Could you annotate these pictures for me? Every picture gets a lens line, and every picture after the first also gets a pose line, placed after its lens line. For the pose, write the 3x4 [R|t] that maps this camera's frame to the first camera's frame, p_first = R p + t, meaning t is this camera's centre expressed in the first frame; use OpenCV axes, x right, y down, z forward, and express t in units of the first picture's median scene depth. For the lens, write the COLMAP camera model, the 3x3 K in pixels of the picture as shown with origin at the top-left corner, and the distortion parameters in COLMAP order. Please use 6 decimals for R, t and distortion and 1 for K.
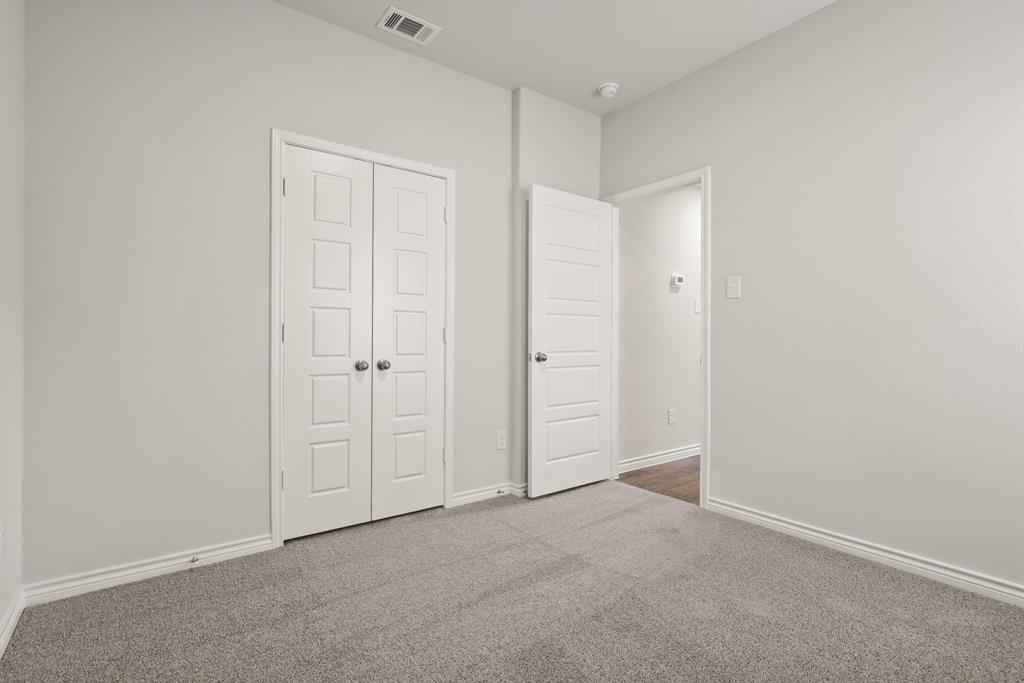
lens RADIAL K [[489.0, 0, 520.4], [0, 489.0, 335.2], [0, 0, 1]] dist [-0.002013, -0.000872]
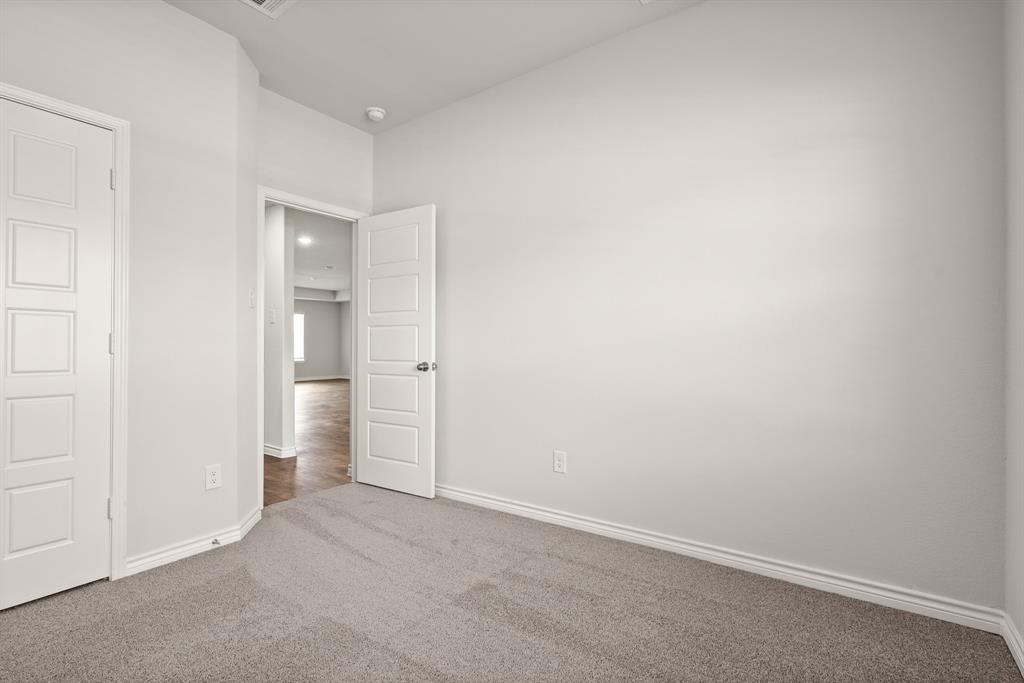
lens RADIAL K [[489.0, 0, 503.3], [0, 489.0, 345.6], [0, 0, 1]] dist [-0.002013, -0.000872]
pose [[0.942793, -0.007222, 0.333302, 0.150739], [0.005702, 0.999968, 0.005538, 0.001953], [-0.333331, -0.003320, 0.942804, 0.114179]]
